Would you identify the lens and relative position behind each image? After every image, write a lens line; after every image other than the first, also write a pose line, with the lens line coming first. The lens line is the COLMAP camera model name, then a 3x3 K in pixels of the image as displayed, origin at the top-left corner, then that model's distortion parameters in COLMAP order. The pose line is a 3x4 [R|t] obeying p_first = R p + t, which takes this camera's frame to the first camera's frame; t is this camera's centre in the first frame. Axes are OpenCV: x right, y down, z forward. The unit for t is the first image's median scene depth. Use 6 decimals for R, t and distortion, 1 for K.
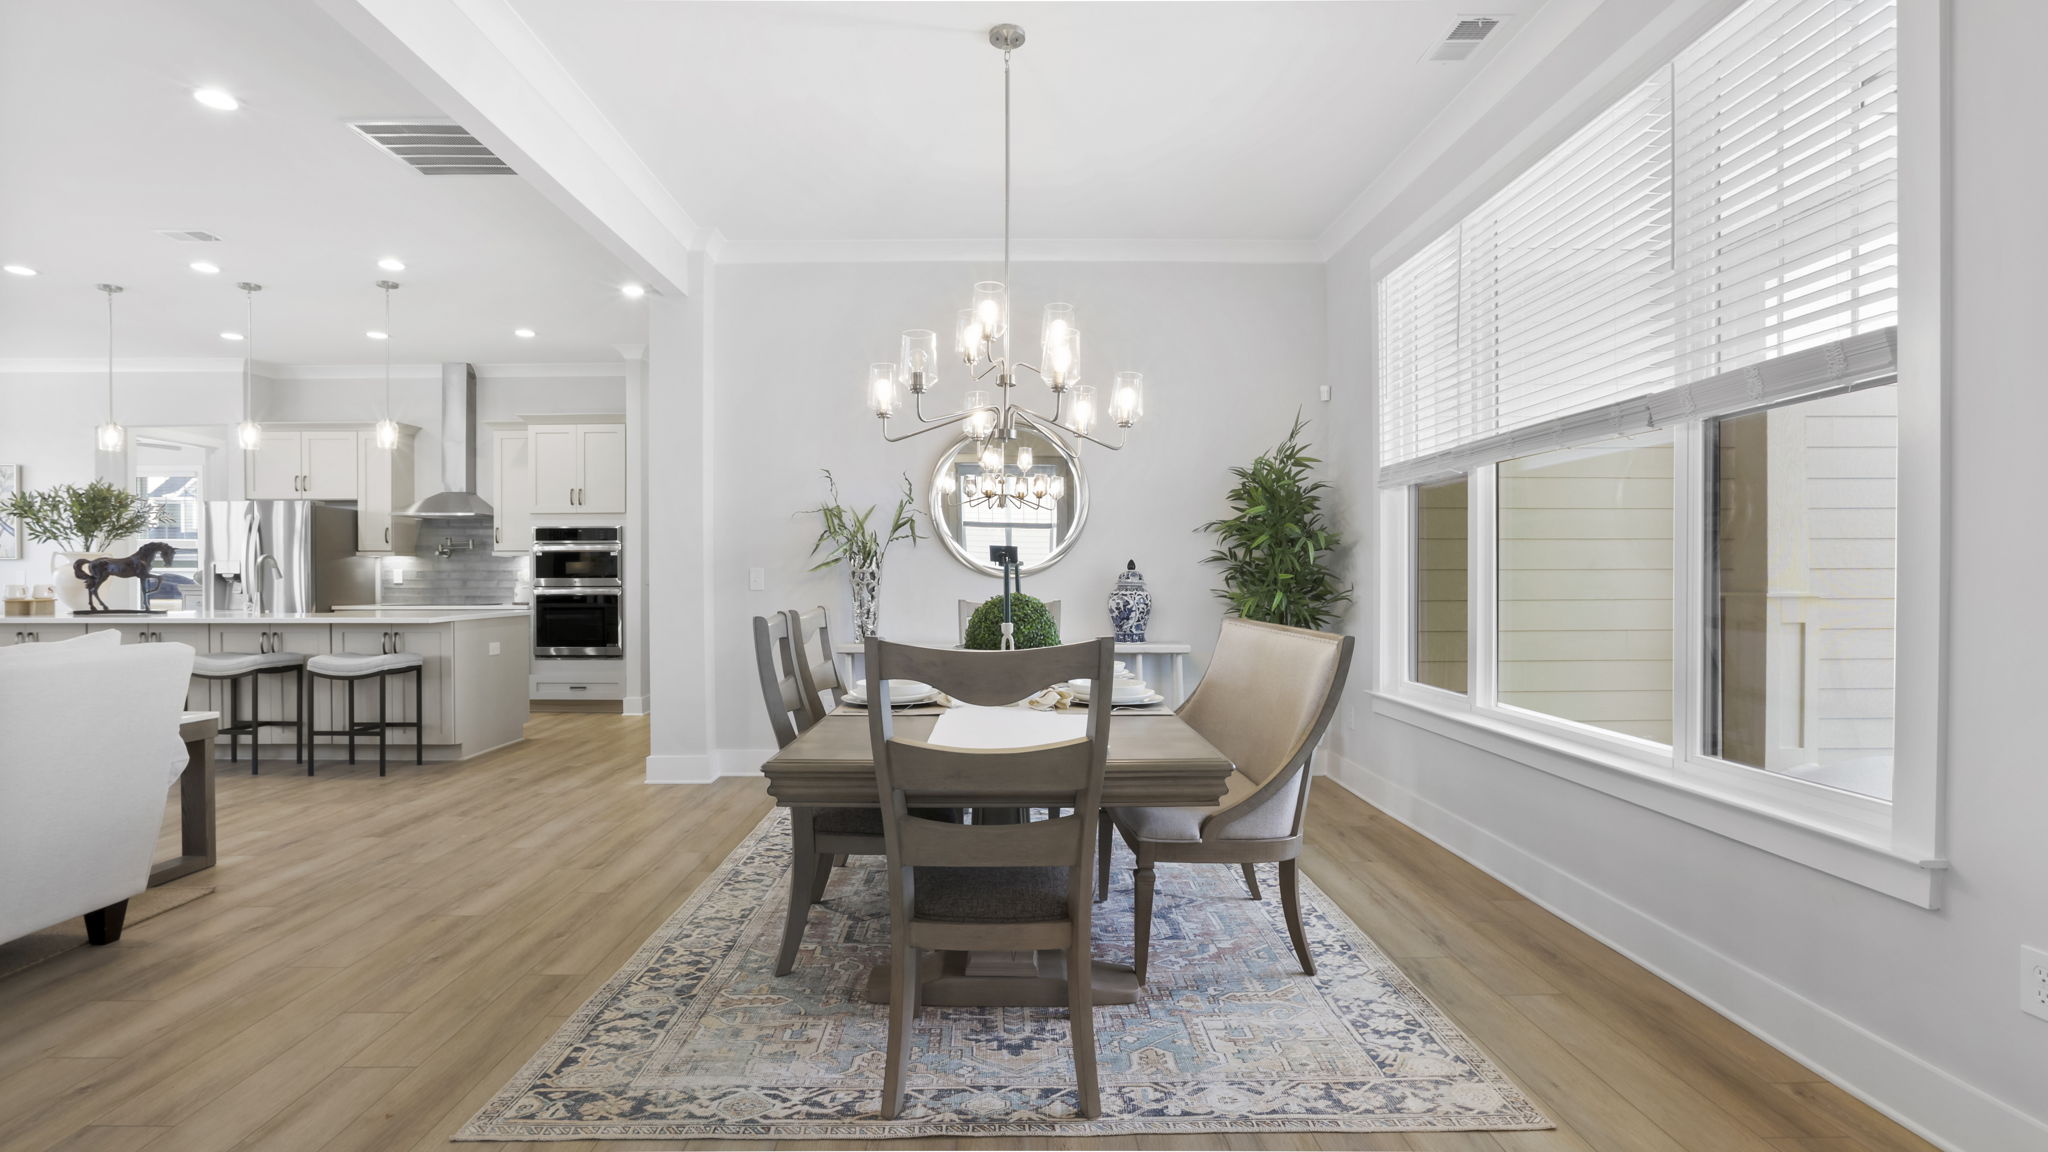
lens RADIAL K [[927.5, 0, 959.1], [0, 927.5, 581.3], [0, 0, 1]] dist [-0.004208, -0.000159]
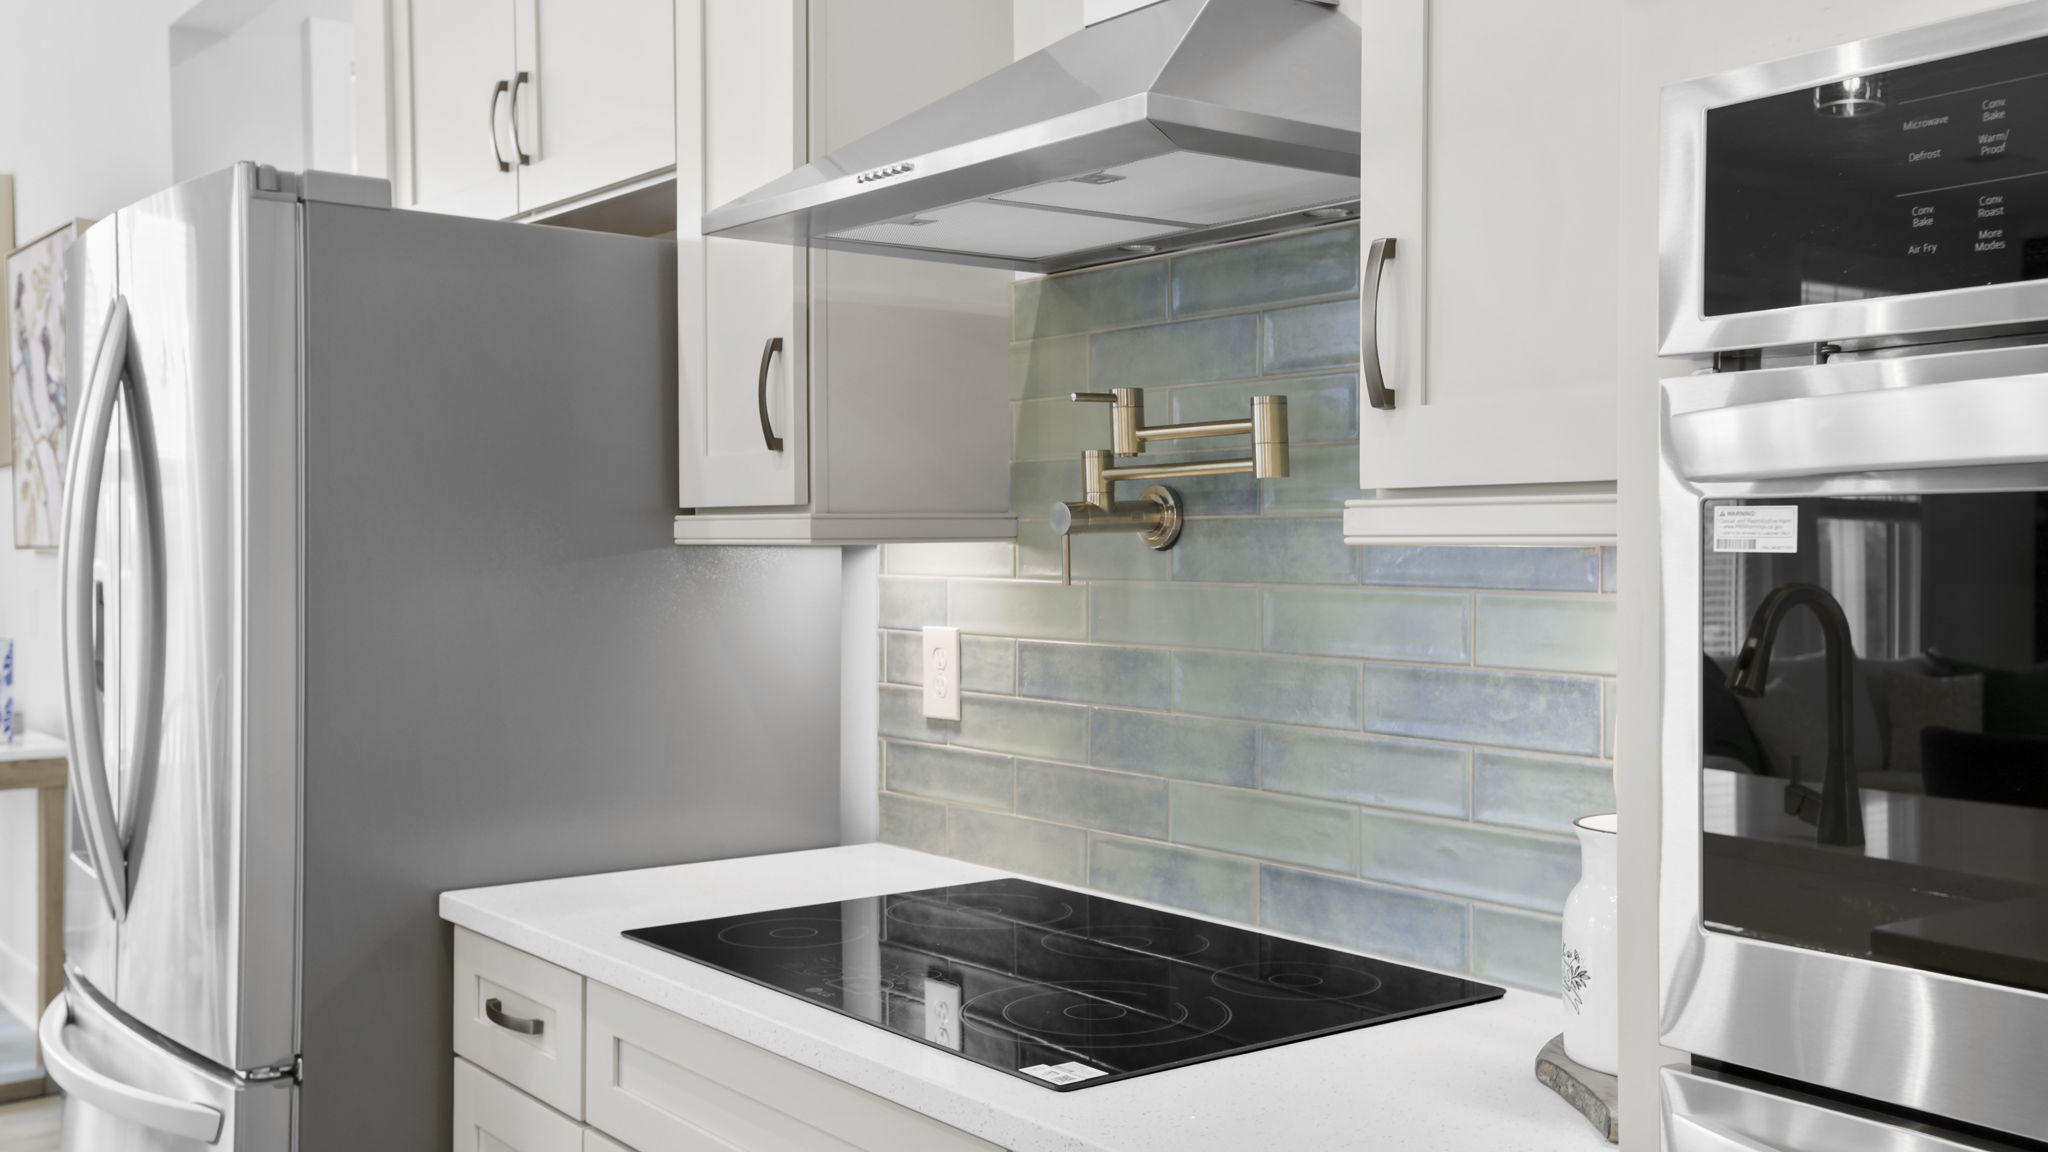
lens RADIAL K [[1917.5, 0, 1024.0], [0, 1917.5, 576.0], [0, 0, 1]] dist [0.002859, 0.265433]
pose [[0.628597, 0.013753, -0.777610, -0.370446], [-0.002136, 0.999870, 0.015957, -0.027203], [0.777729, -0.008369, 0.628544, 0.849596]]
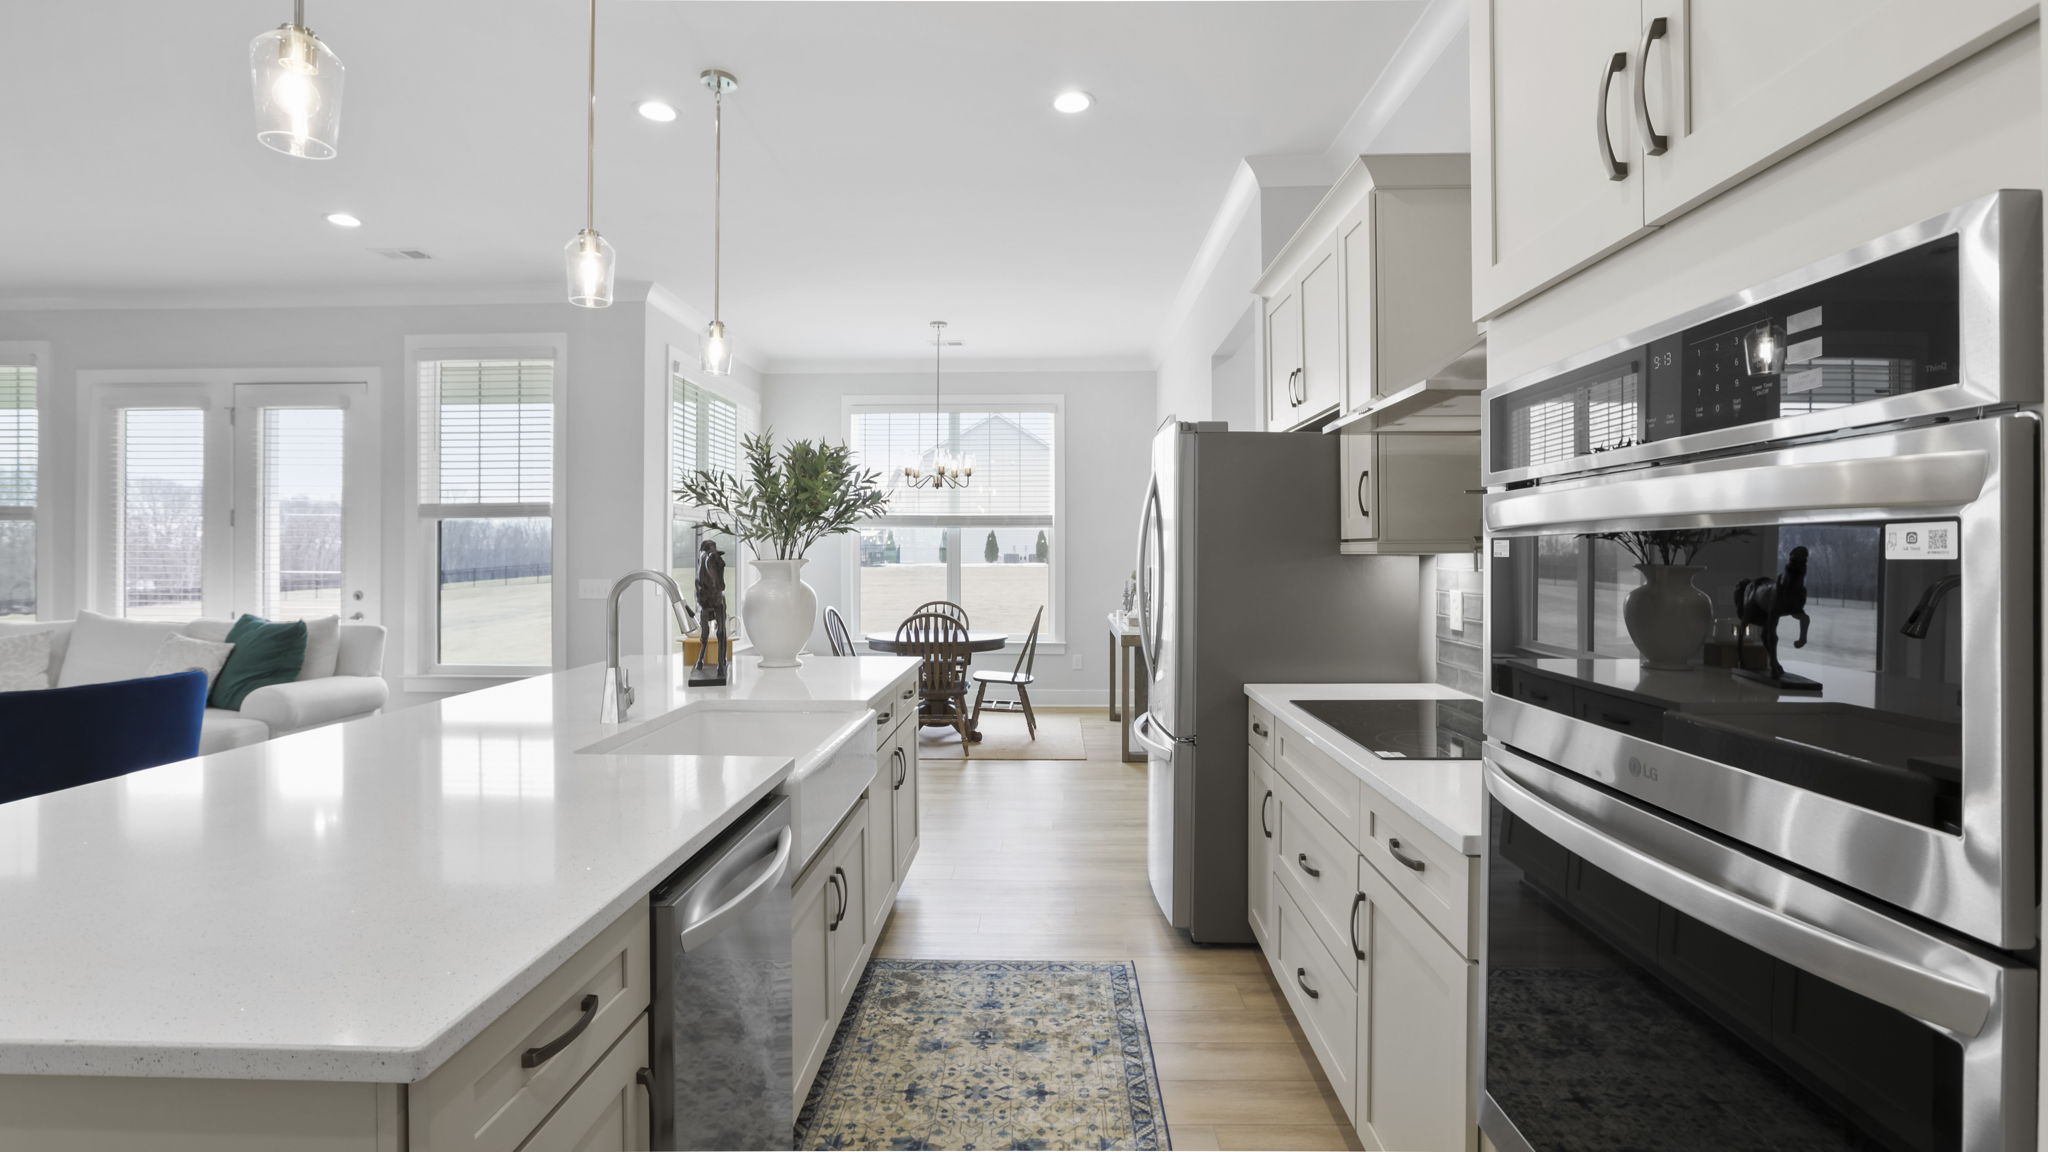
lens RADIAL K [[931.6, 0, 1039.6], [0, 931.6, 586.4], [0, 0, 1]] dist [-0.005918, -0.000030]
pose [[0.001449, 0.034684, -0.999397, -0.271666], [-0.001511, 0.999397, 0.034682, -0.027192], [0.999998, 0.001460, 0.001500, 0.880424]]
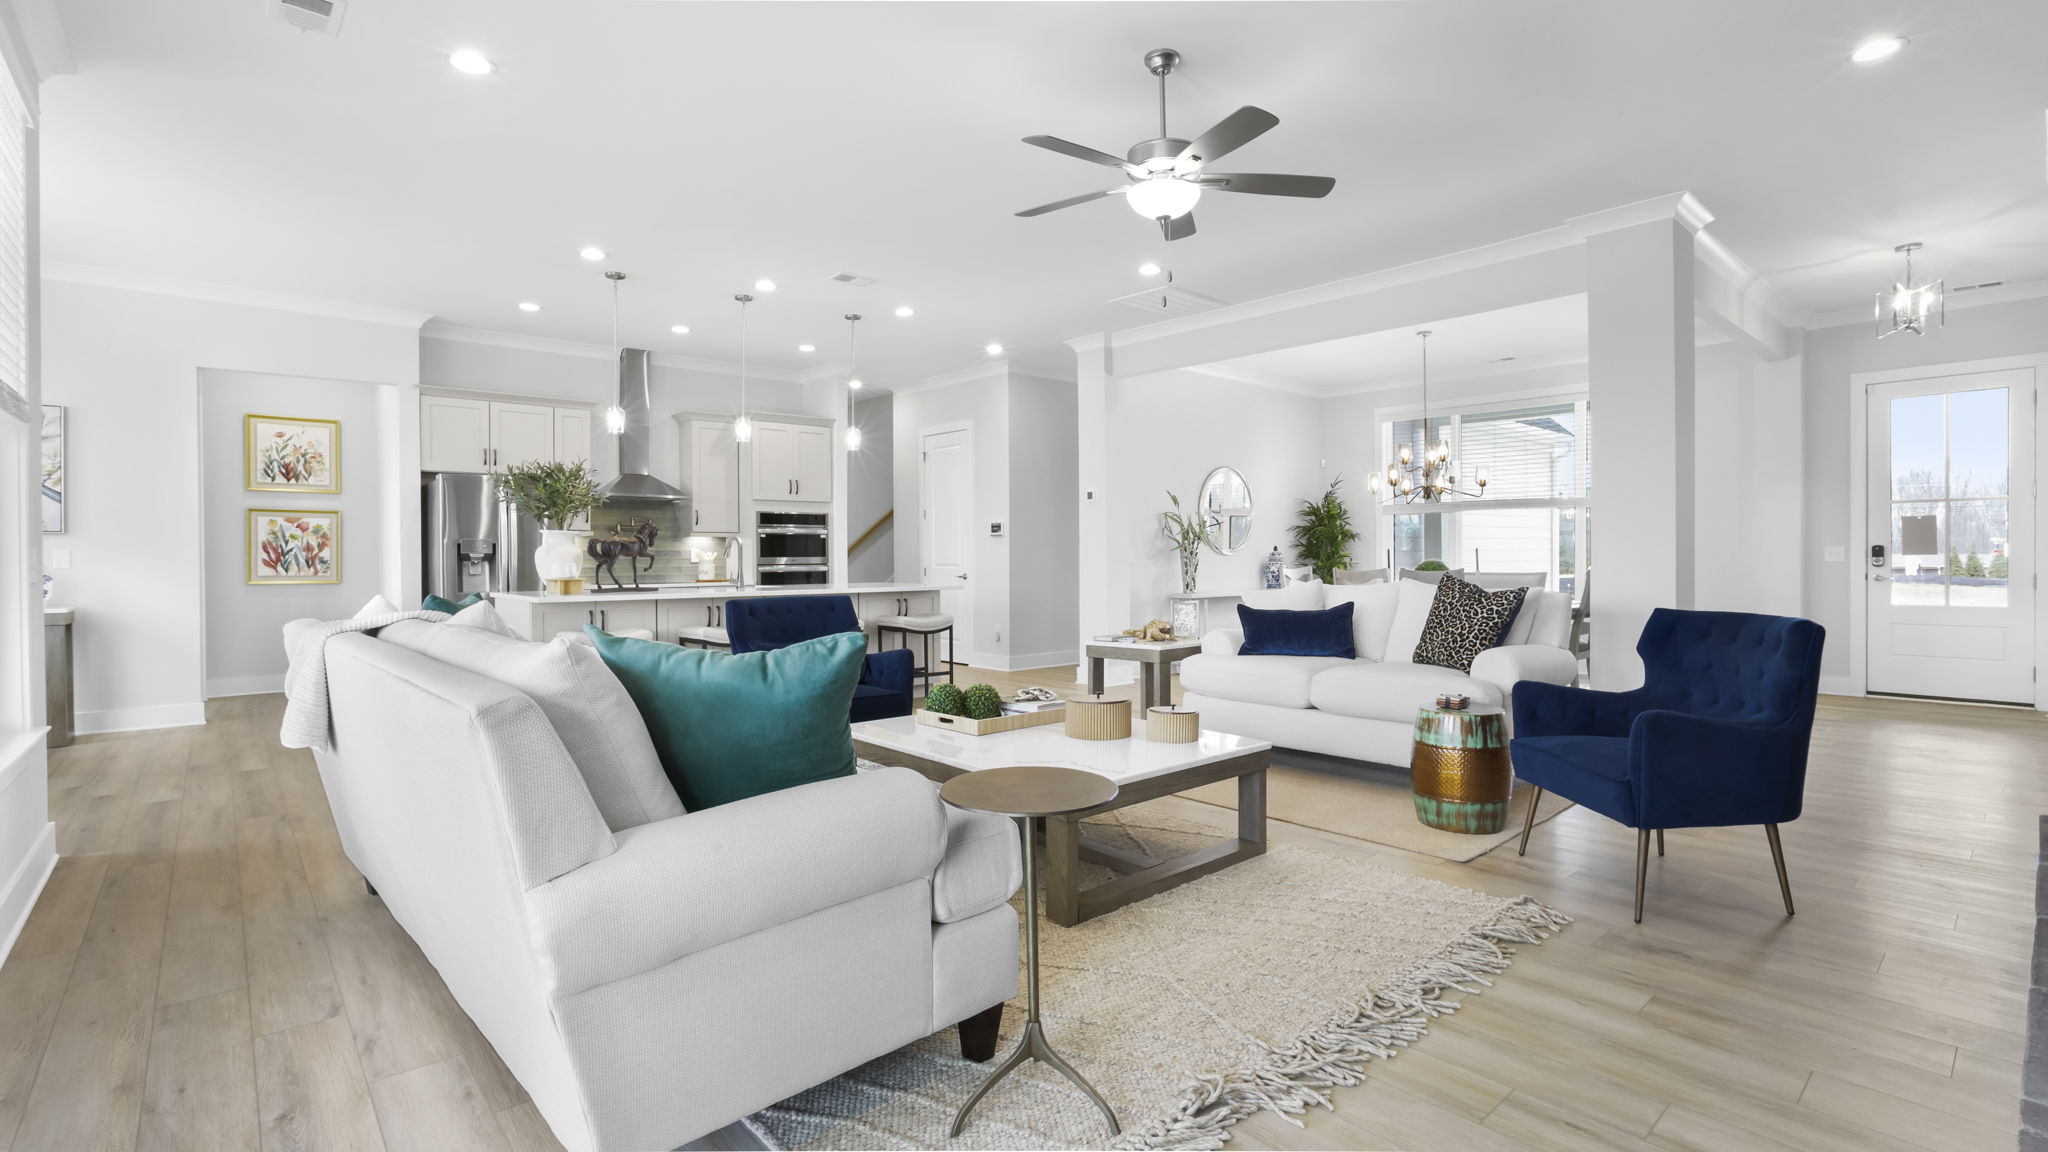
lens RADIAL K [[925.6, 0, 1024.0], [0, 925.6, 576.0], [0, 0, 1]] dist [-0.017561, -0.000039]
pose [[0.750060, -0.017715, 0.661132, -0.932548], [0.005729, 0.999778, 0.020289, -0.001270], [-0.661345, -0.011430, 0.749995, -0.060701]]
